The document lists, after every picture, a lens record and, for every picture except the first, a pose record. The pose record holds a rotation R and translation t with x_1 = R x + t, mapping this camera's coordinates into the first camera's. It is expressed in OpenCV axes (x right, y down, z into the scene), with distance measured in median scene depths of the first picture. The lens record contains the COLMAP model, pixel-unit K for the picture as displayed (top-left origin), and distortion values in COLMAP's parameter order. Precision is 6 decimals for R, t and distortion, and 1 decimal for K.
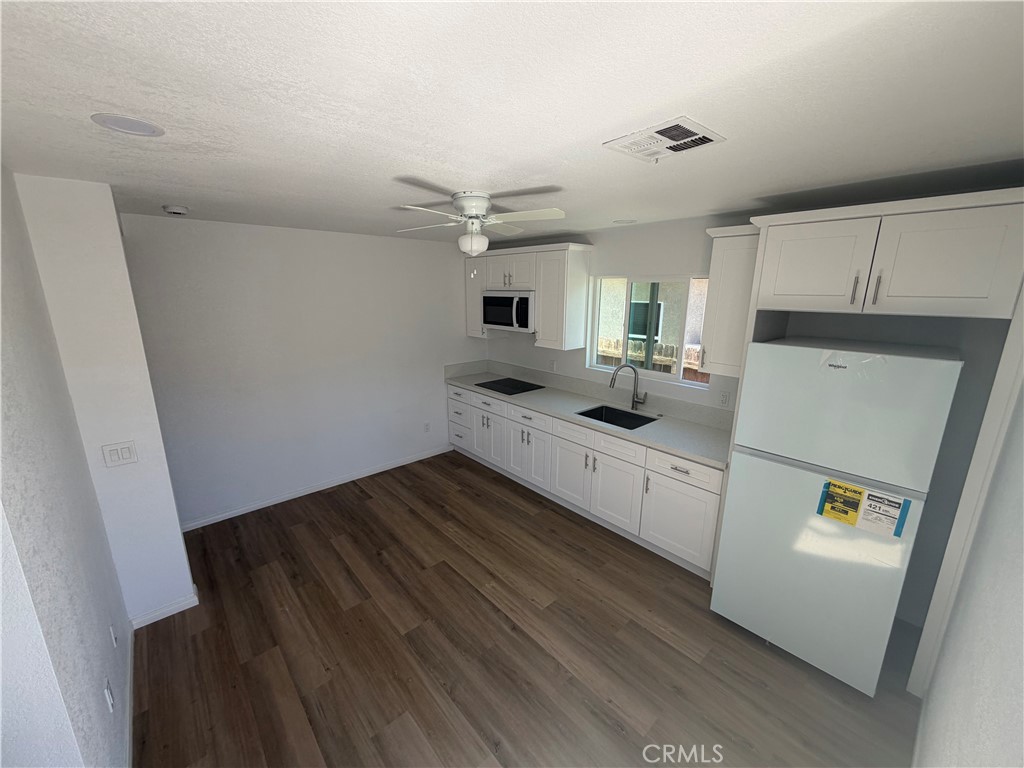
lens RADIAL K [[408.6, 0, 510.3], [0, 408.6, 382.4], [0, 0, 1]] dist [0.001844, 0.000491]
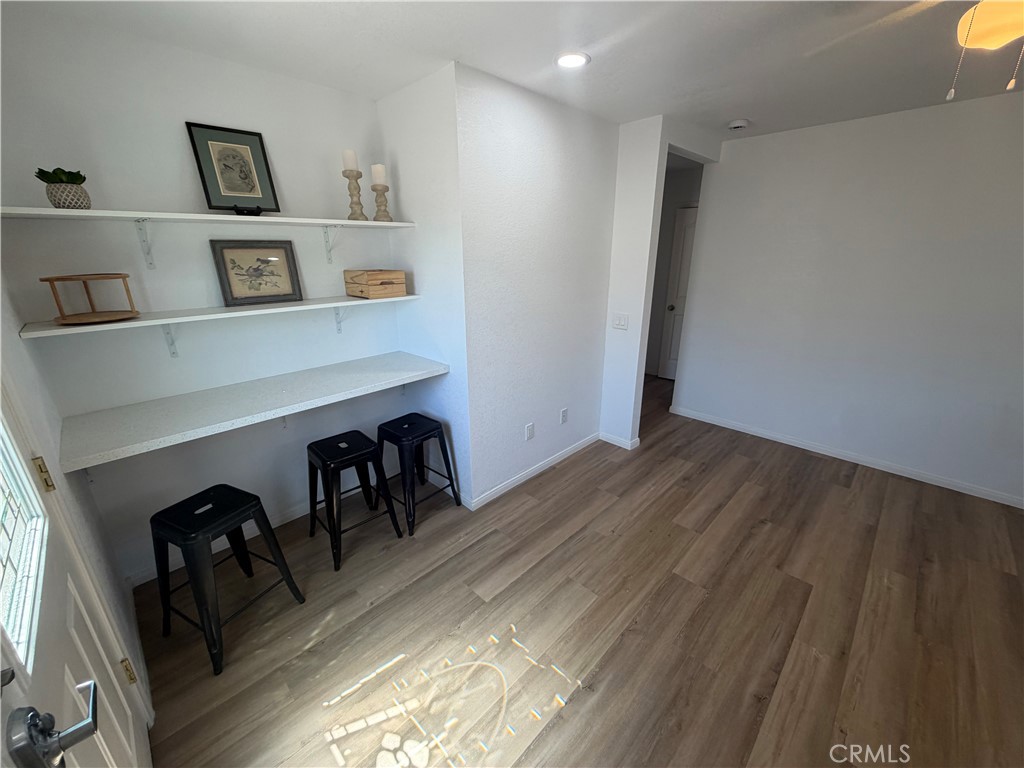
lens RADIAL K [[408.6, 0, 509.9], [0, 408.6, 384.4], [0, 0, 1]] dist [0.001844, 0.000491]
pose [[0.055944, 0.314310, -0.947670, 0.430982], [-0.221588, 0.929395, 0.295168, 0.039178], [0.973534, 0.193480, 0.121642, 0.436039]]
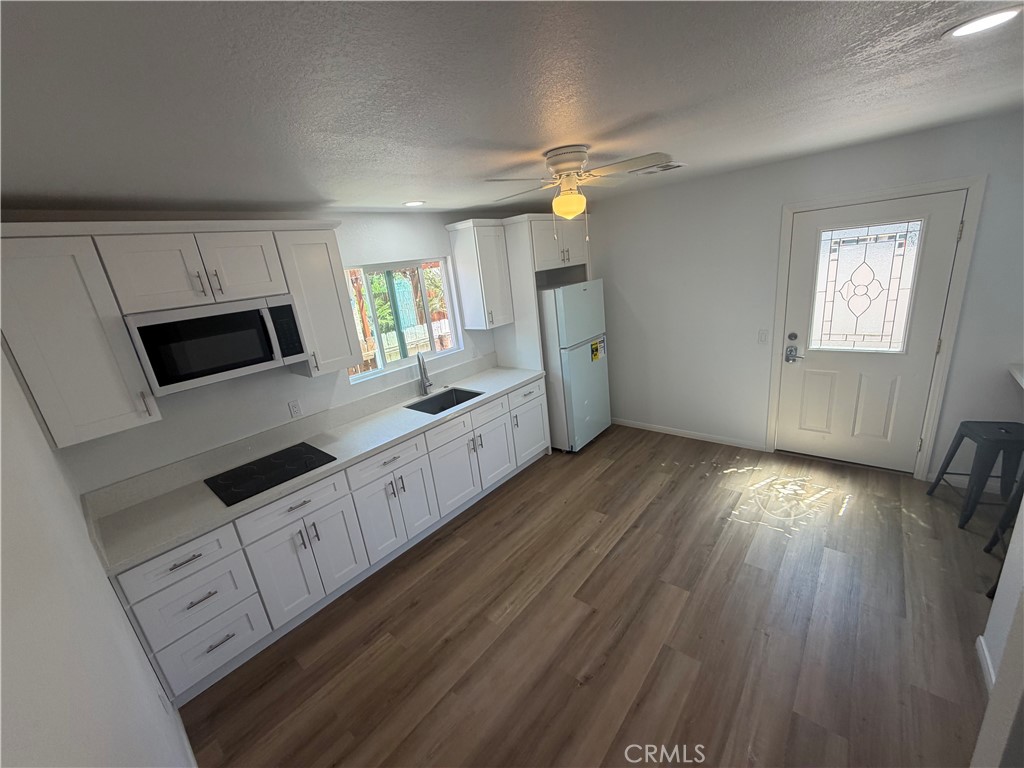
lens RADIAL K [[408.6, 0, 510.6], [0, 408.6, 382.7], [0, 0, 1]] dist [0.001844, 0.000491]
pose [[-0.127026, -0.270182, 0.954393, -0.986285], [0.336080, 0.893550, 0.297689, -0.278843], [-0.933228, 0.358566, -0.022701, 1.198384]]
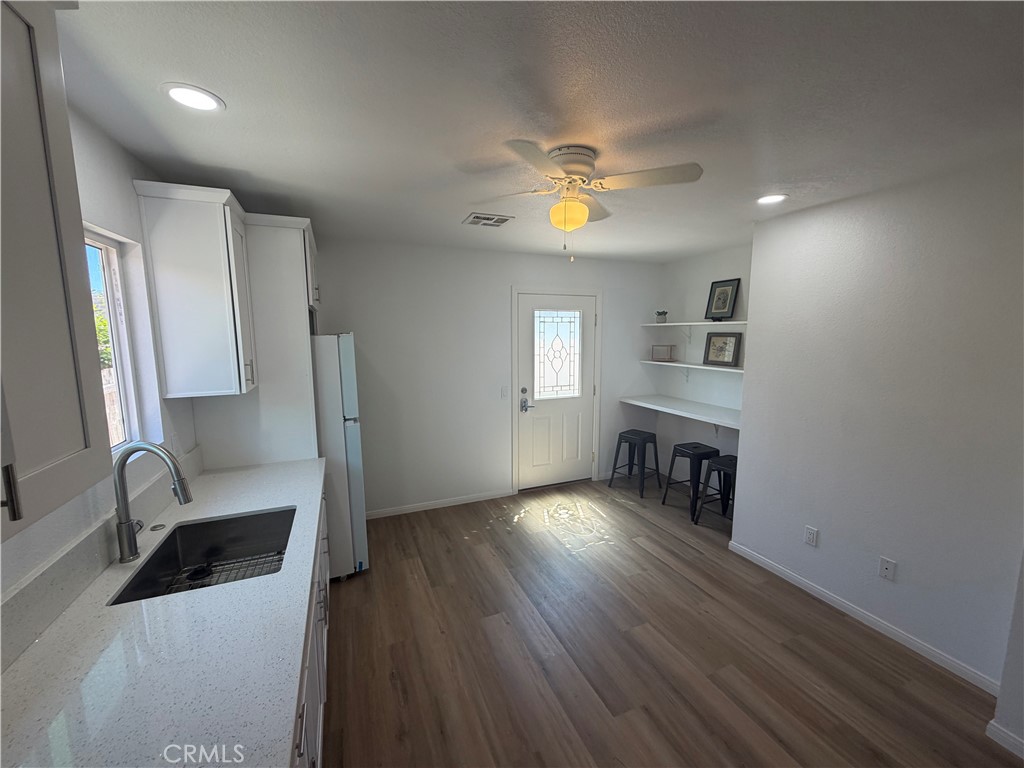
lens RADIAL K [[408.6, 0, 510.5], [0, 408.6, 381.4], [0, 0, 1]] dist [0.001844, 0.000491]
pose [[-0.945310, -0.041168, 0.323564, -0.235631], [0.073604, 0.939491, 0.334573, -0.291499], [-0.317759, 0.340090, -0.885080, 1.723803]]
